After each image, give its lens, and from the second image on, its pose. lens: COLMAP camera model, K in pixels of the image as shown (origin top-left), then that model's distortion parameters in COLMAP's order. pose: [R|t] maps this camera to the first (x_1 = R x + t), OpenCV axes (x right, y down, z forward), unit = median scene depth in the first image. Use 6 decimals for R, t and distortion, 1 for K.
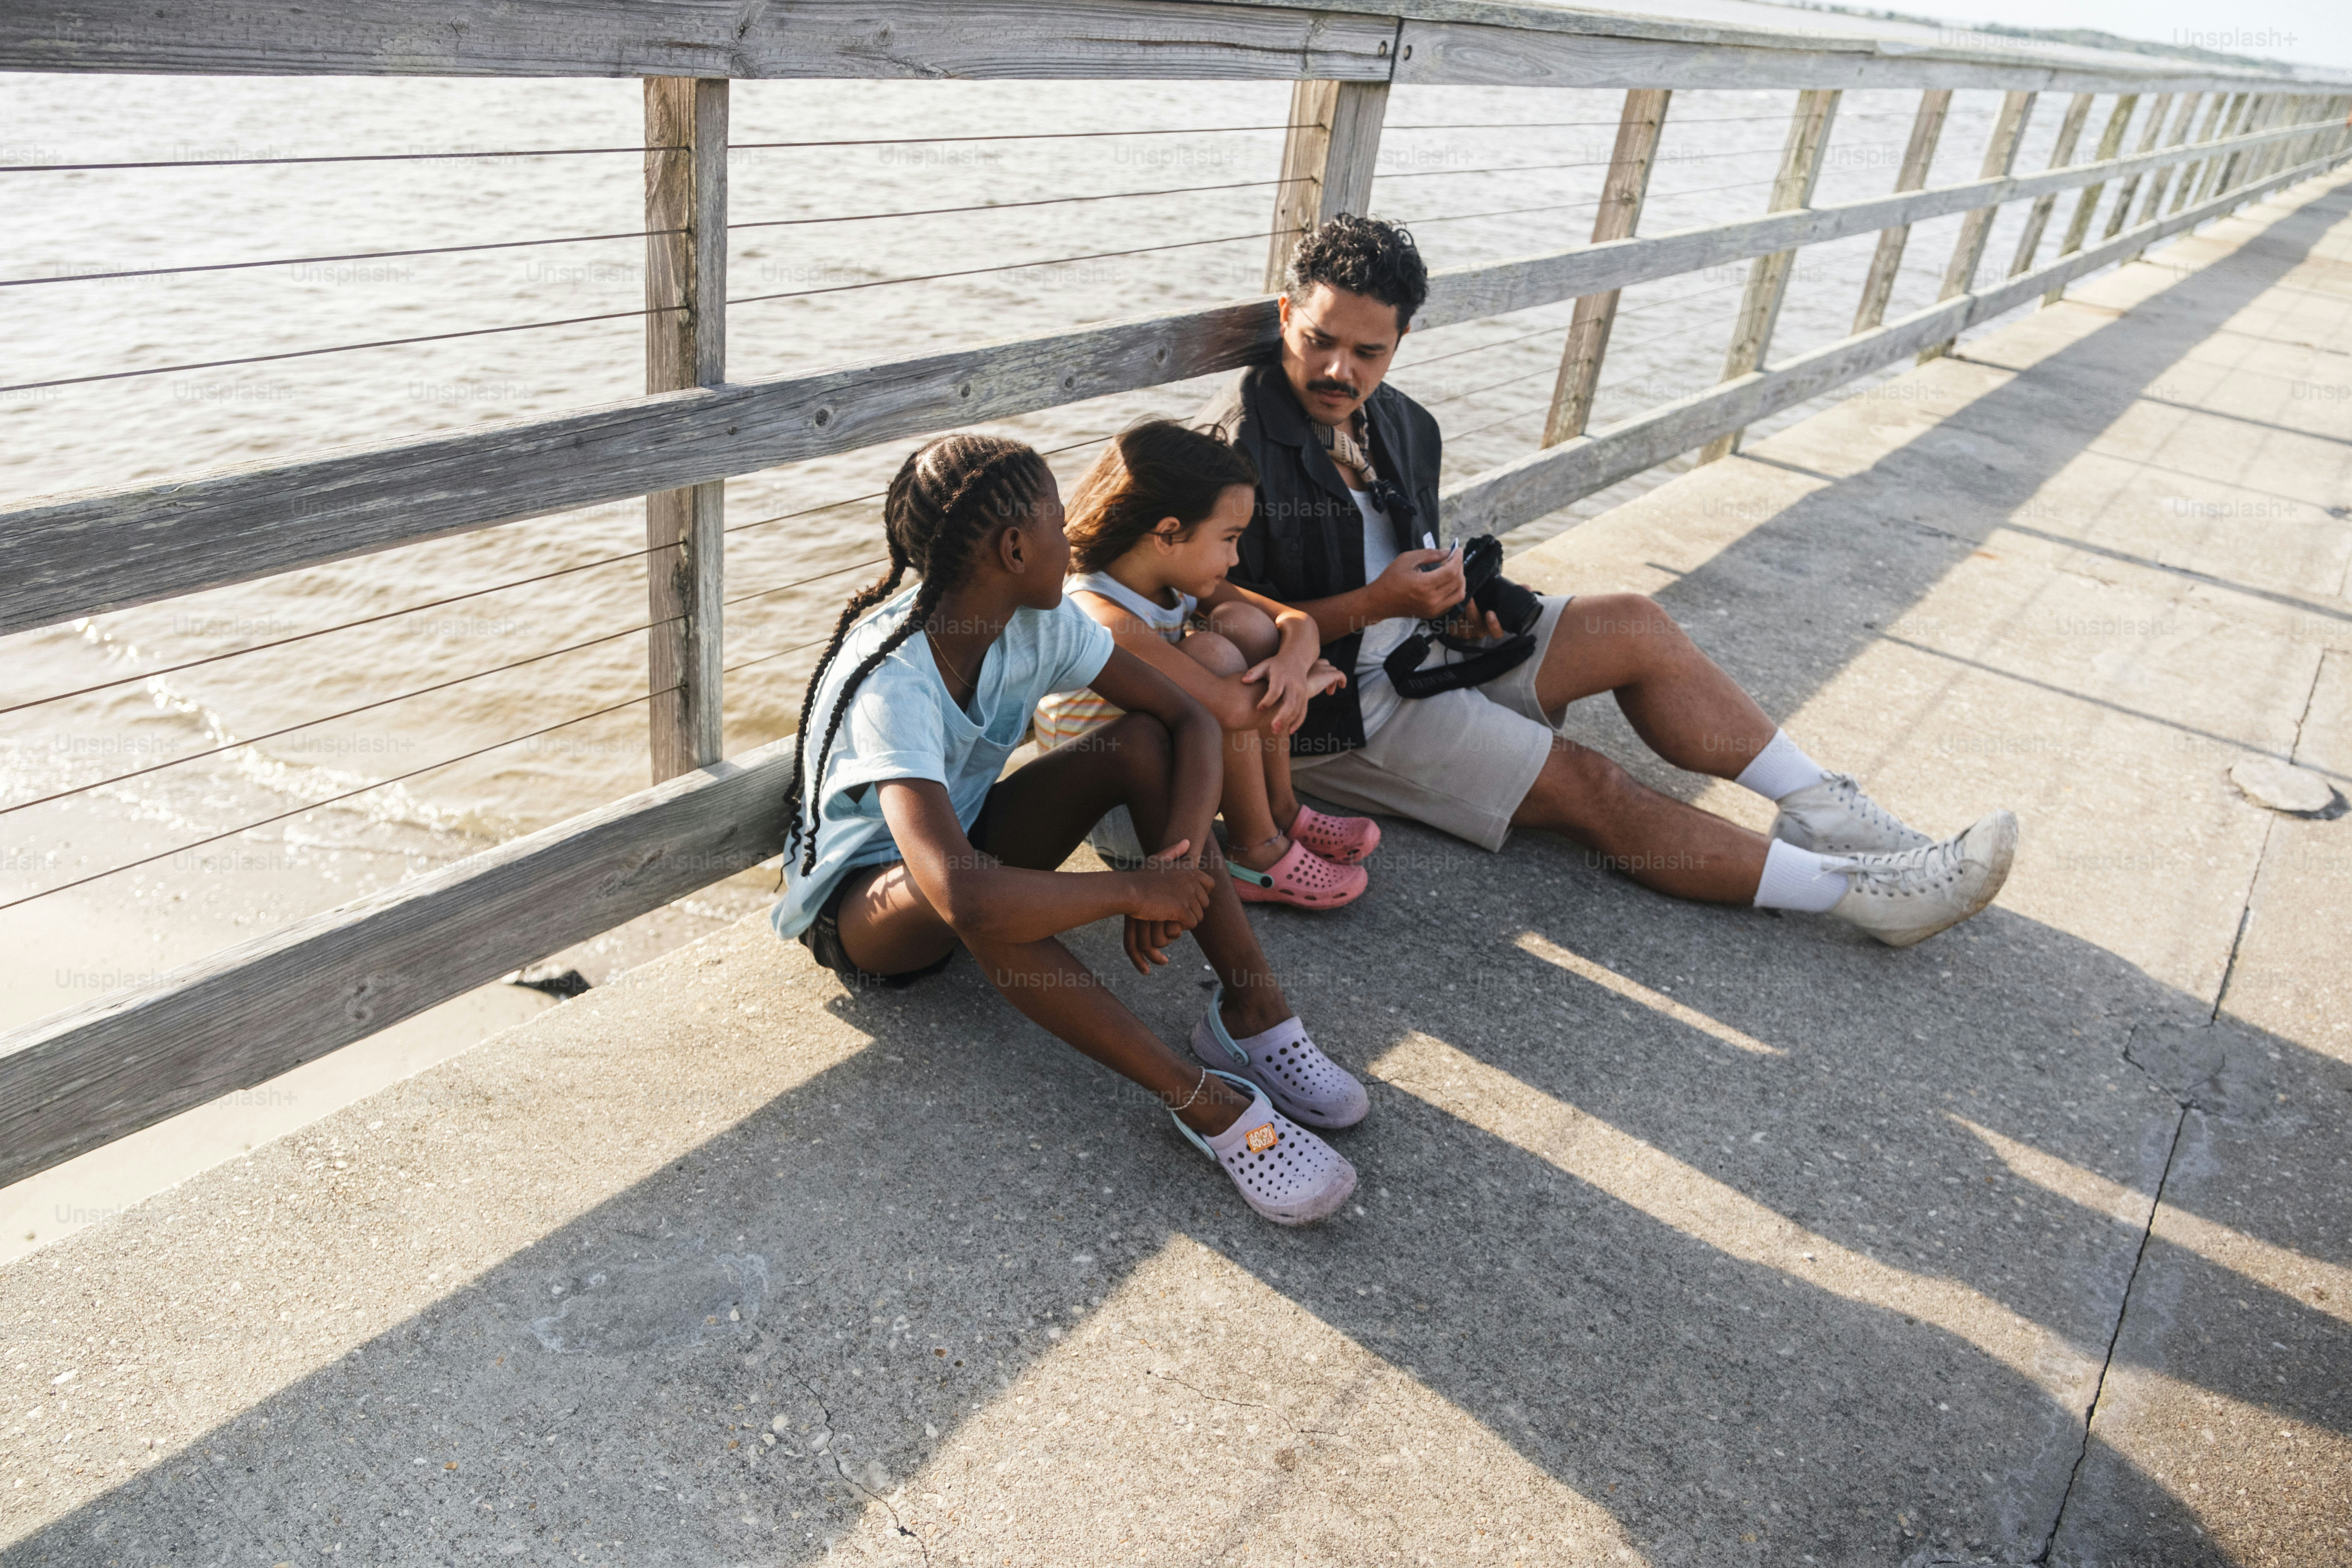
lens RADIAL K [[1637.2, 0, 1224.8], [0, 1637.2, 721.8], [0, 0, 1]] dist [-0.031909, -0.001546]
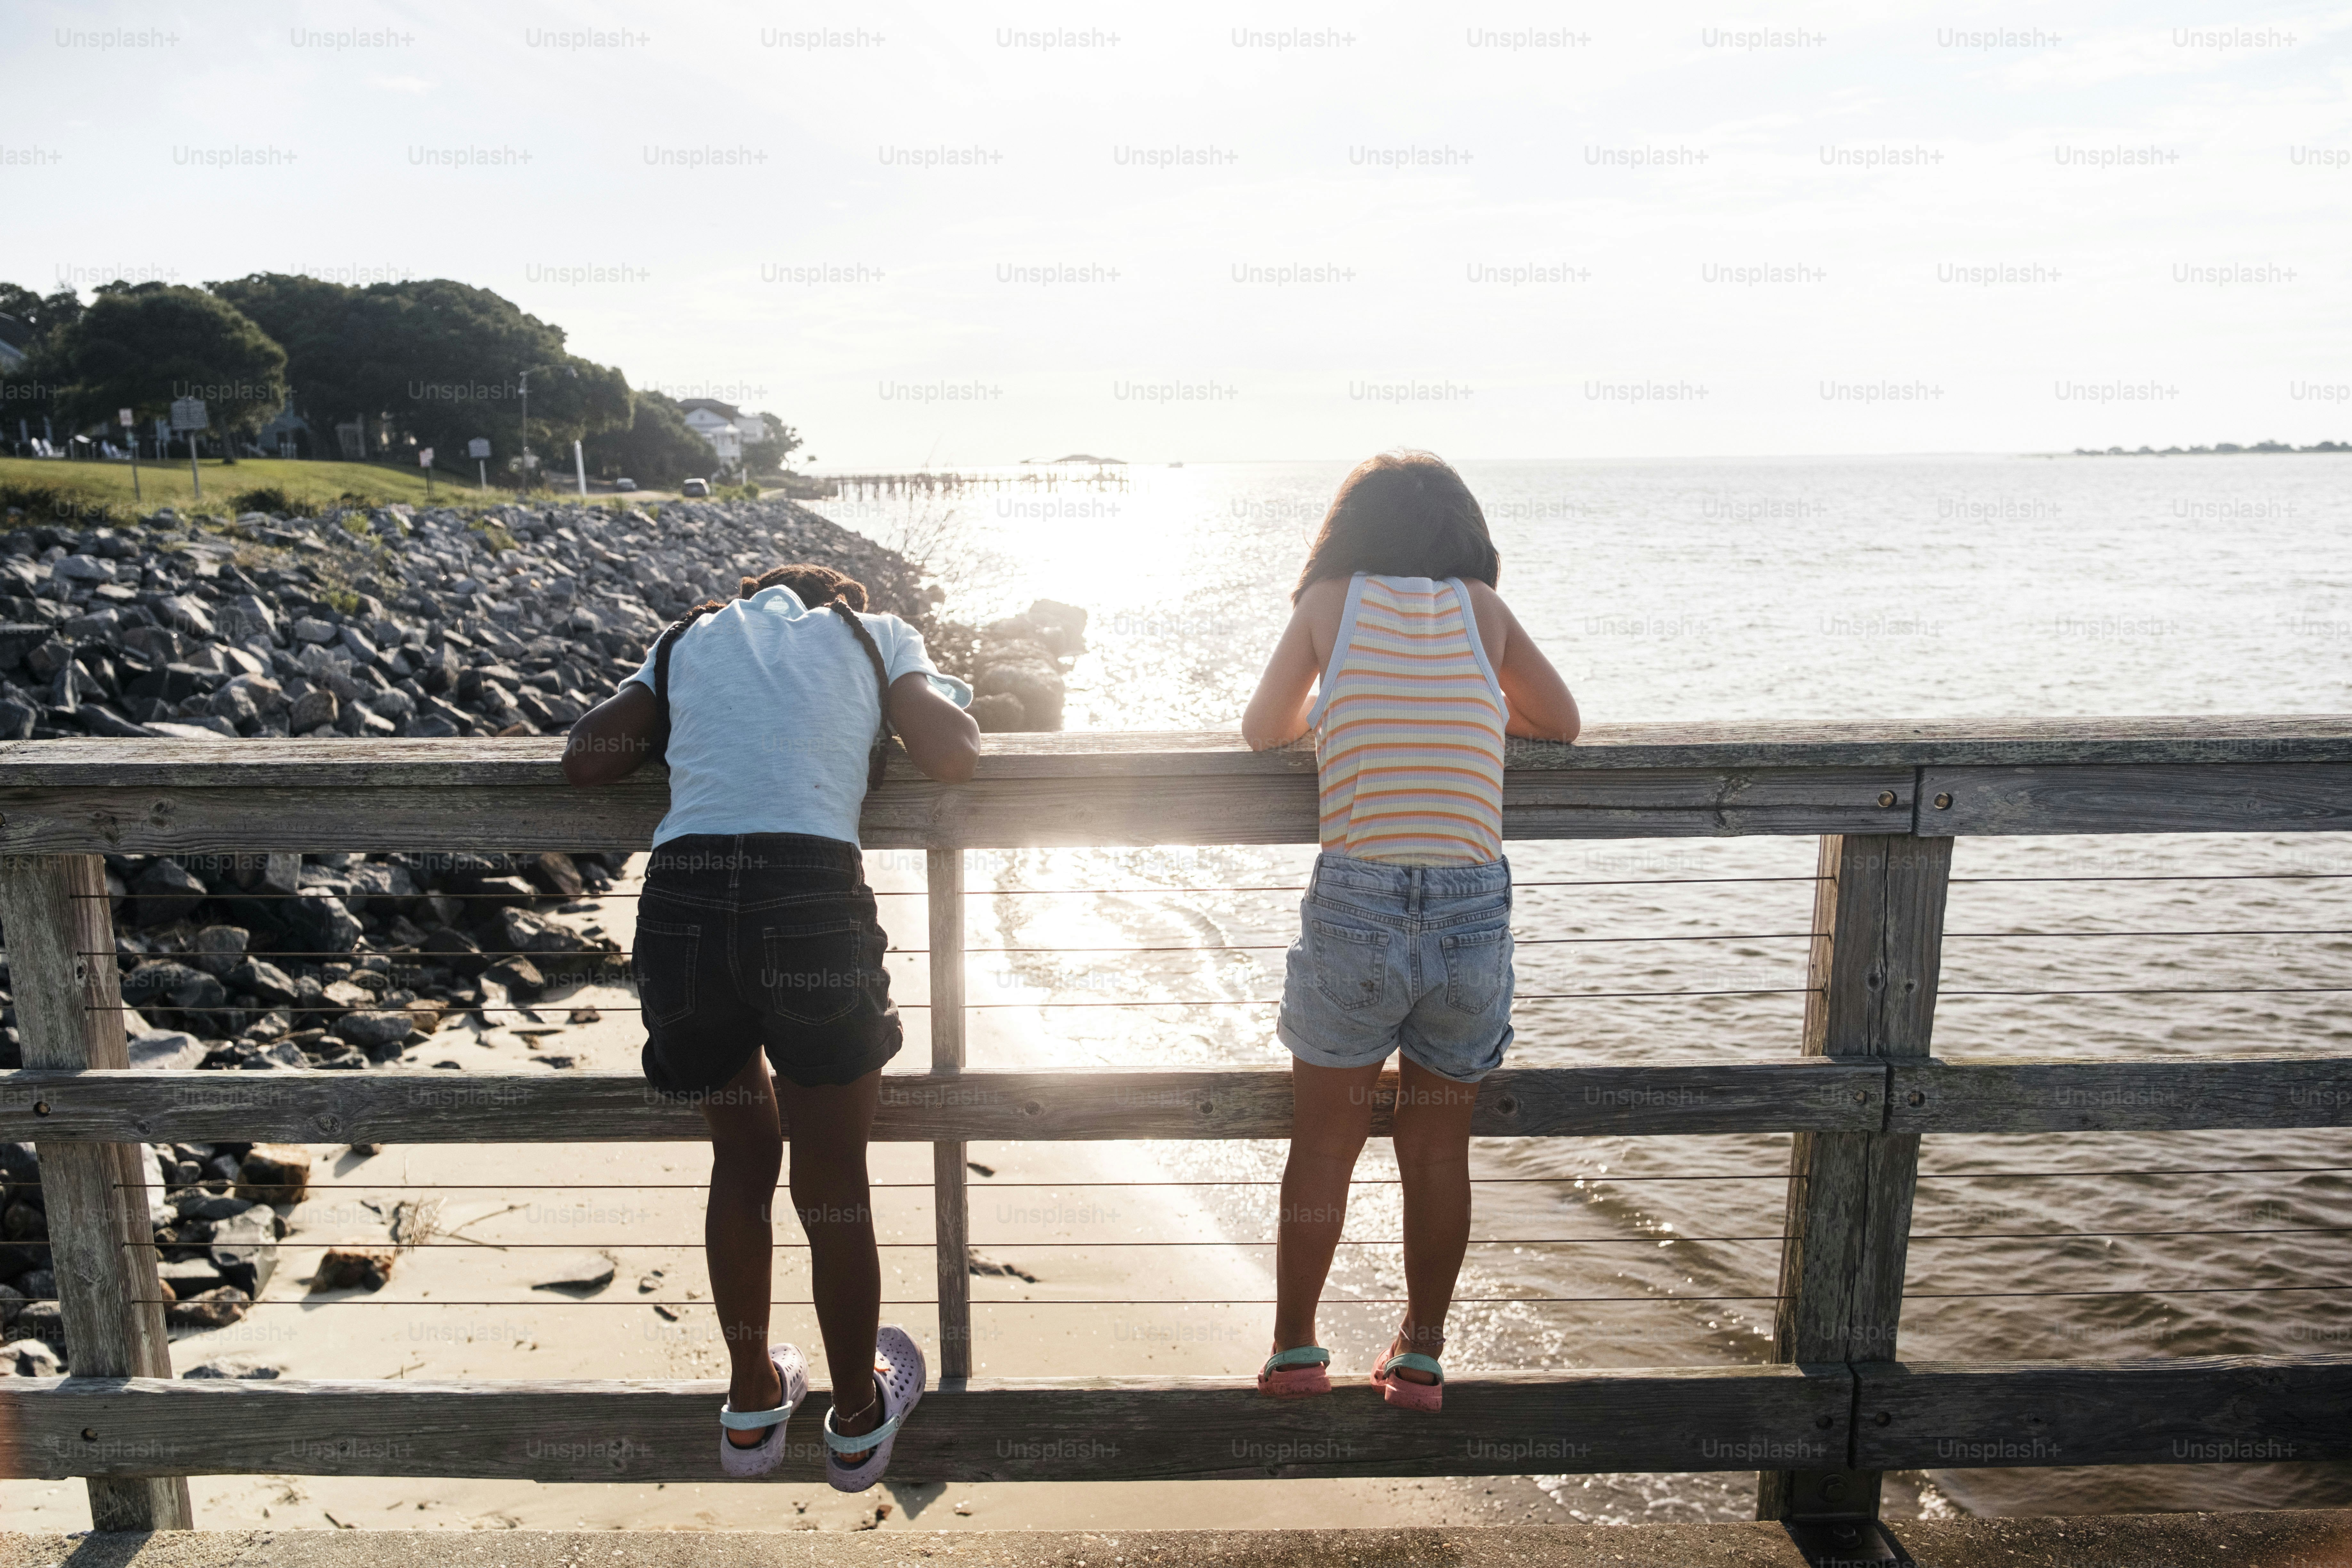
lens RADIAL K [[1031.8, 0, 1176.0], [0, 1031.8, 784.0], [0, 0, 1]] dist [-0.010057, 0.000172]
pose [[0.579692, -0.069437, -0.811872, 0.359438], [-0.279209, 0.919116, -0.277970, -0.174947], [0.765506, 0.387819, 0.513417, 0.458821]]
